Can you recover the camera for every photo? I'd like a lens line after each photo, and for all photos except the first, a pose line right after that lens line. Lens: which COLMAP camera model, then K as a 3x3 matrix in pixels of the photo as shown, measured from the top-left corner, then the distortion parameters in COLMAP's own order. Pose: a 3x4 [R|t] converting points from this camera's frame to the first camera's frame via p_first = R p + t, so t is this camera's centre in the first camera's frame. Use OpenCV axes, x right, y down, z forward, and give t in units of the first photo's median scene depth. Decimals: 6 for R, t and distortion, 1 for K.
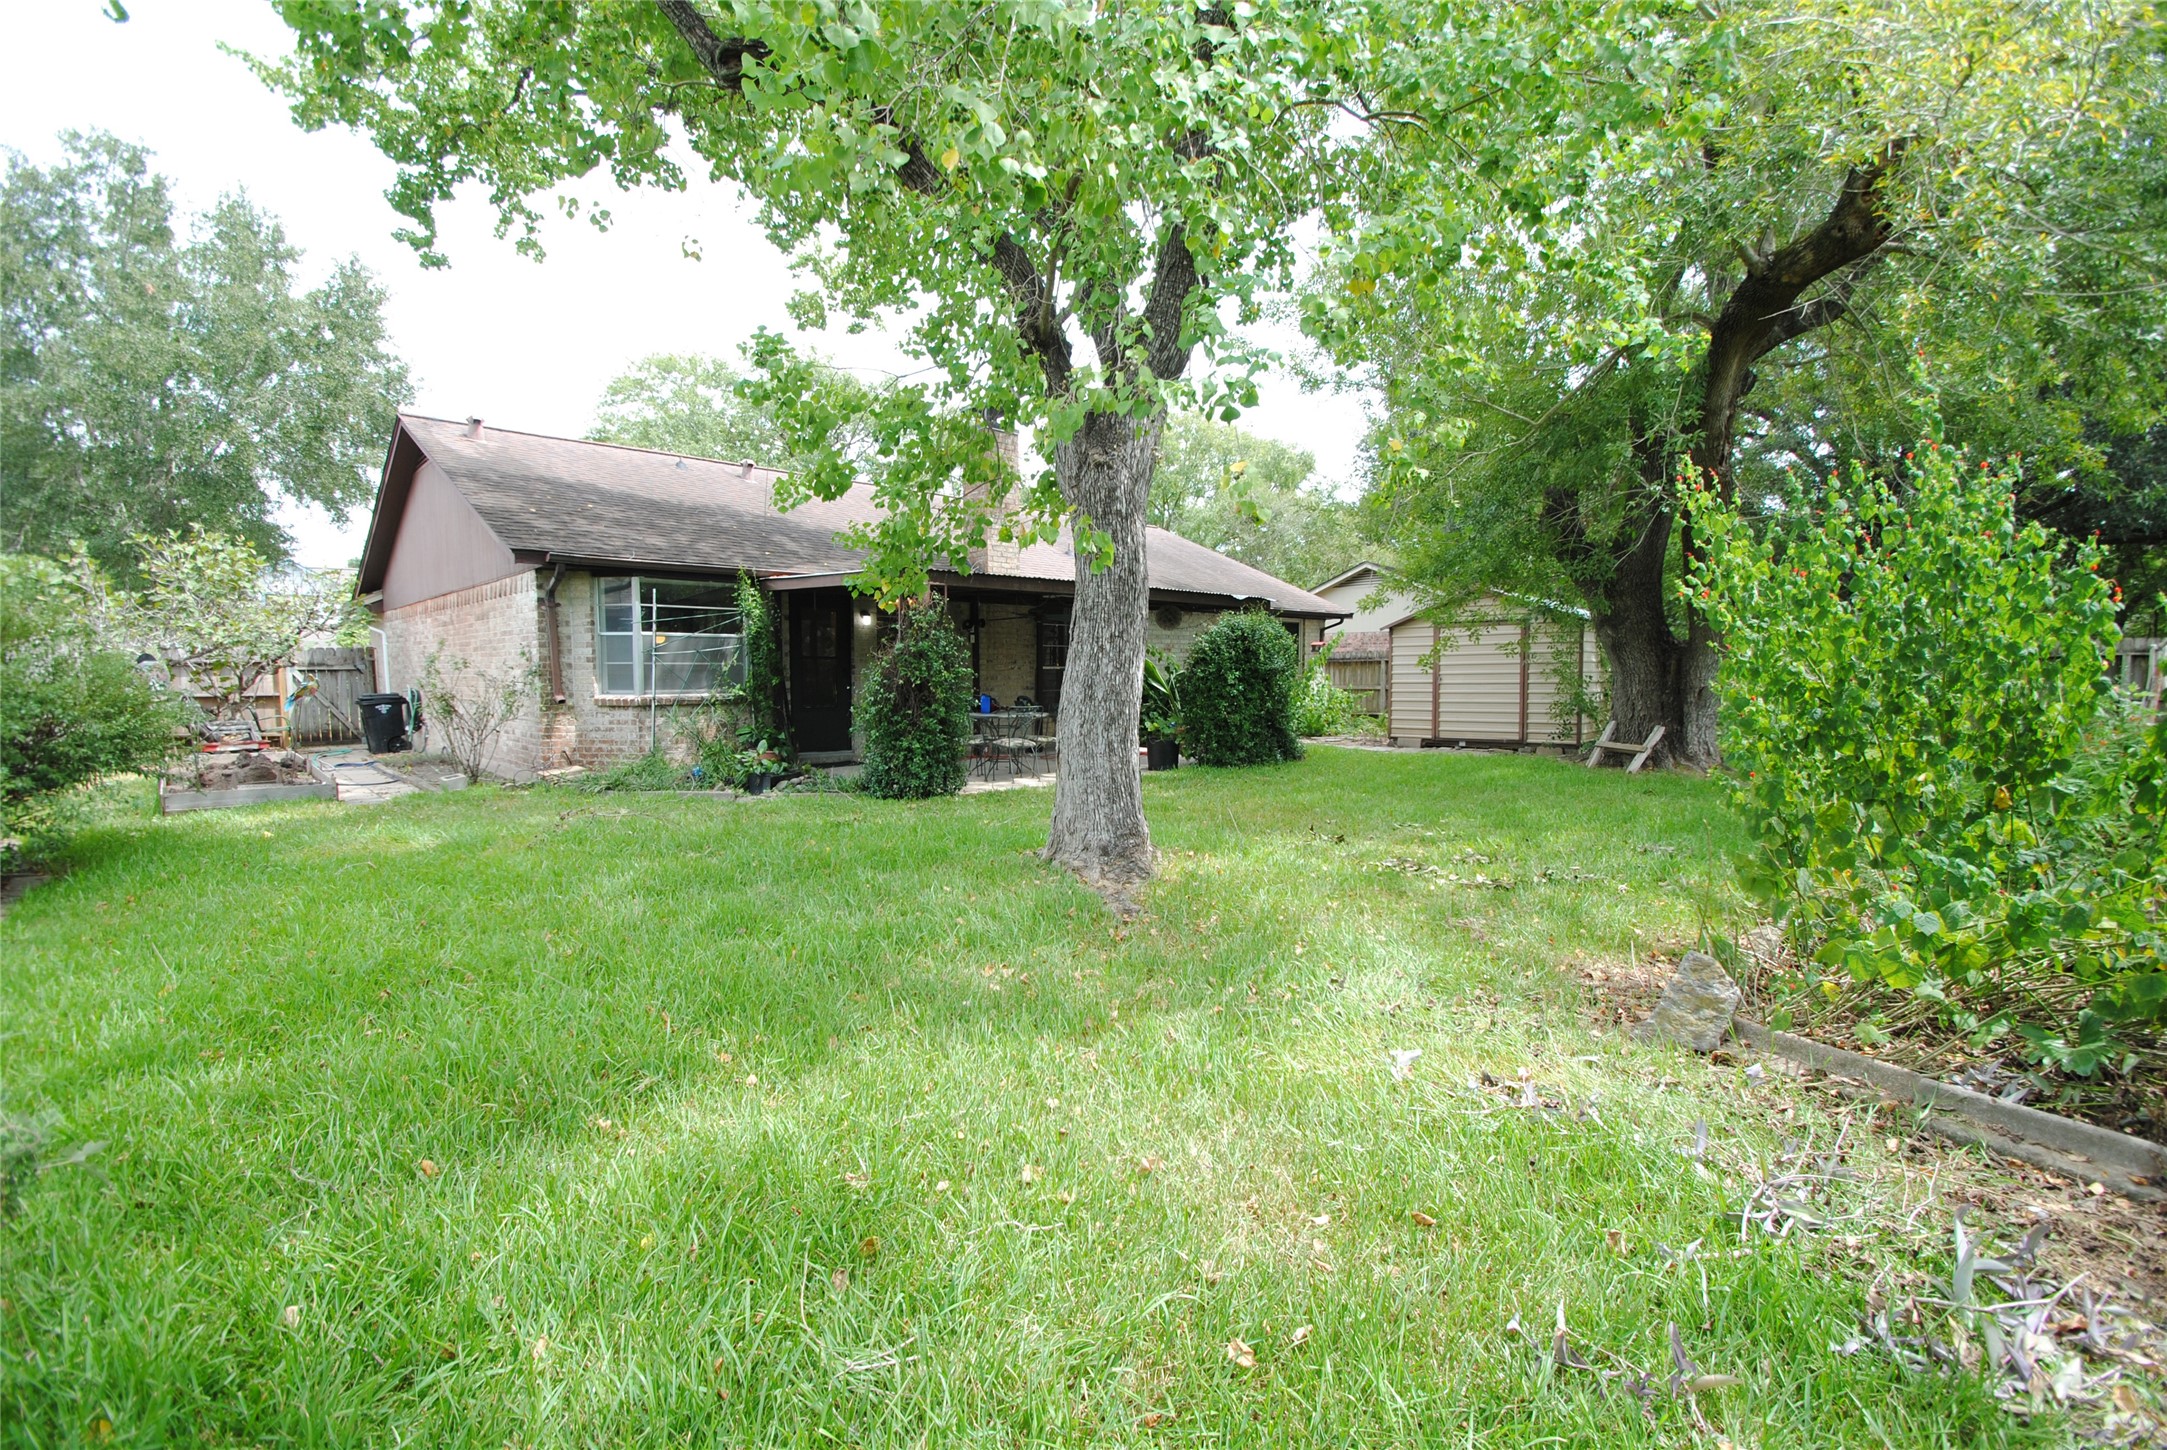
lens RADIAL K [[957.5, 0, 1089.3], [0, 957.5, 740.3], [0, 0, 1]] dist [0.001432, -0.010732]
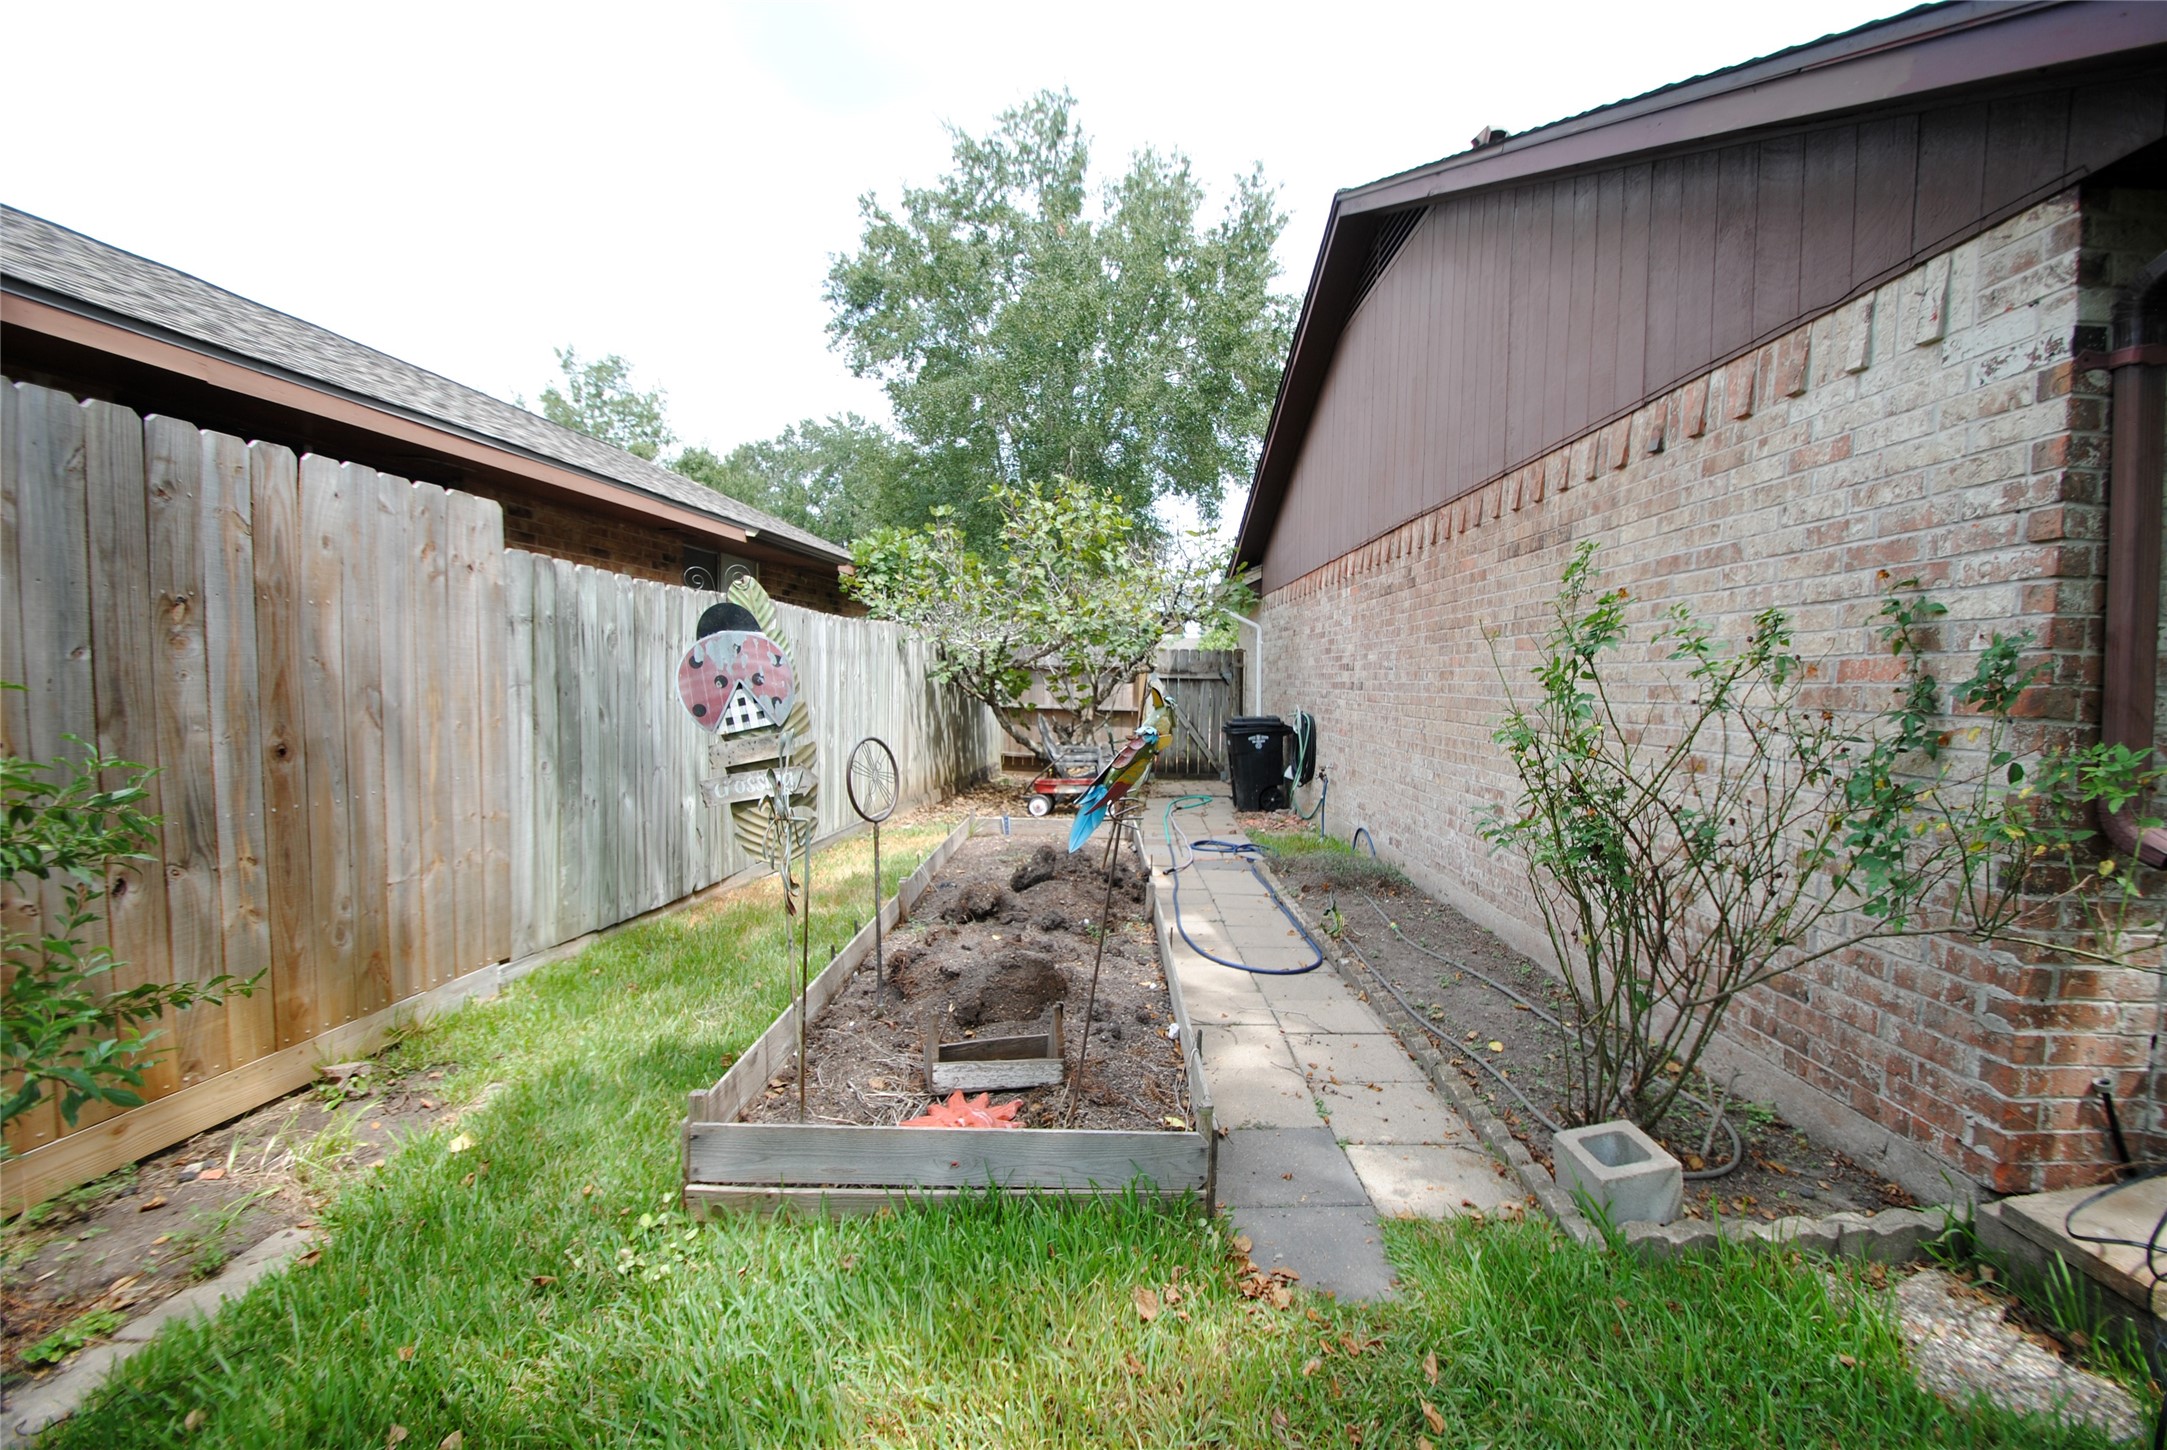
lens RADIAL K [[957.5, 0, 1089.3], [0, 957.5, 740.3], [0, 0, 1]] dist [0.001432, -0.010732]
pose [[0.715360, 0.061382, -0.696055, -0.368546], [-0.074160, 0.997178, 0.011720, -0.032094], [0.694810, 0.043235, 0.717893, 0.456021]]
